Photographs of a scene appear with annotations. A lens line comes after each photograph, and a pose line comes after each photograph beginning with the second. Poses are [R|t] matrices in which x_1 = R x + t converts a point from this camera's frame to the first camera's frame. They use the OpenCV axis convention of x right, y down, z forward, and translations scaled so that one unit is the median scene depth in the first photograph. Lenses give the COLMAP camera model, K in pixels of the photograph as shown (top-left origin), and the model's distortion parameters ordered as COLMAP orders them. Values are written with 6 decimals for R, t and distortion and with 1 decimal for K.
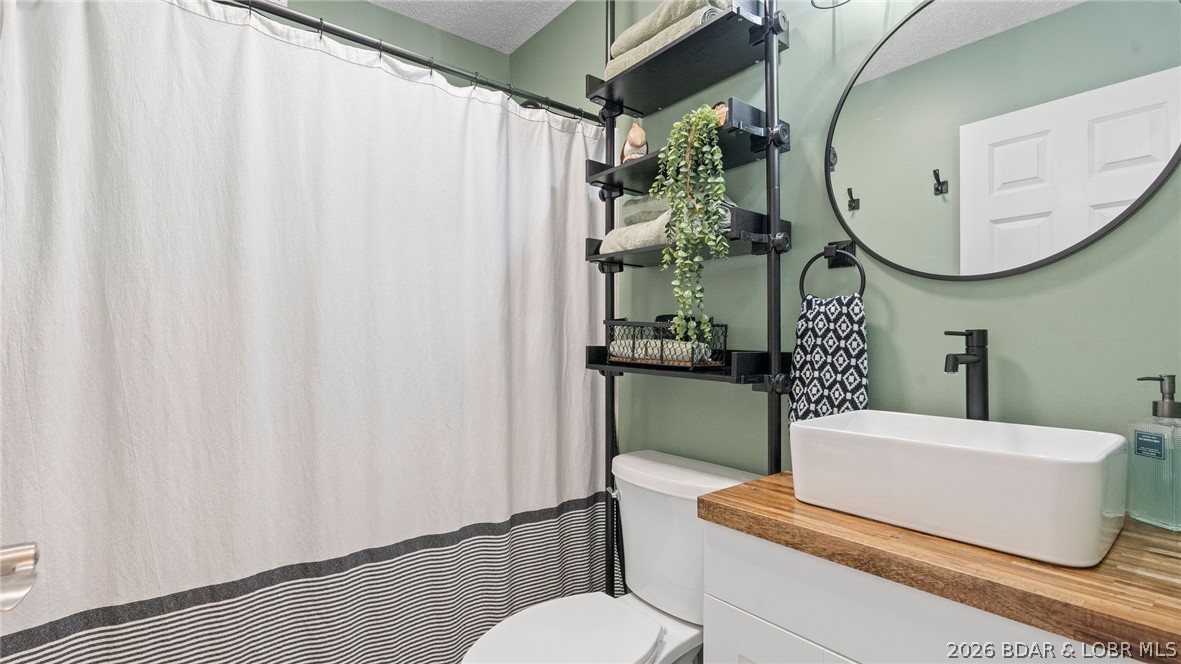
lens RADIAL K [[534.0, 0, 591.3], [0, 534.0, 337.1], [0, 0, 1]] dist [-0.007595, 0.003304]
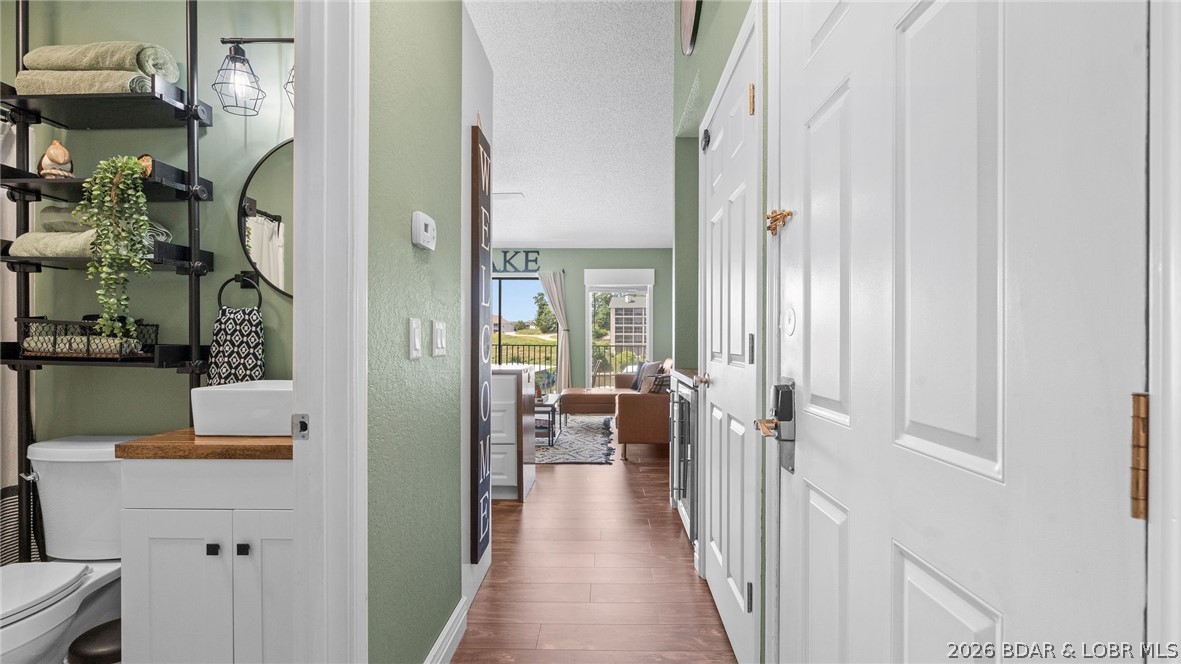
lens RADIAL K [[534.0, 0, 598.0], [0, 534.0, 339.4], [0, 0, 1]] dist [-0.007595, 0.003304]
pose [[0.648015, -0.003649, 0.761619, -0.039295], [-0.006101, 0.999932, 0.009982, -0.007976], [-0.761603, -0.011115, 0.647948, -0.727230]]
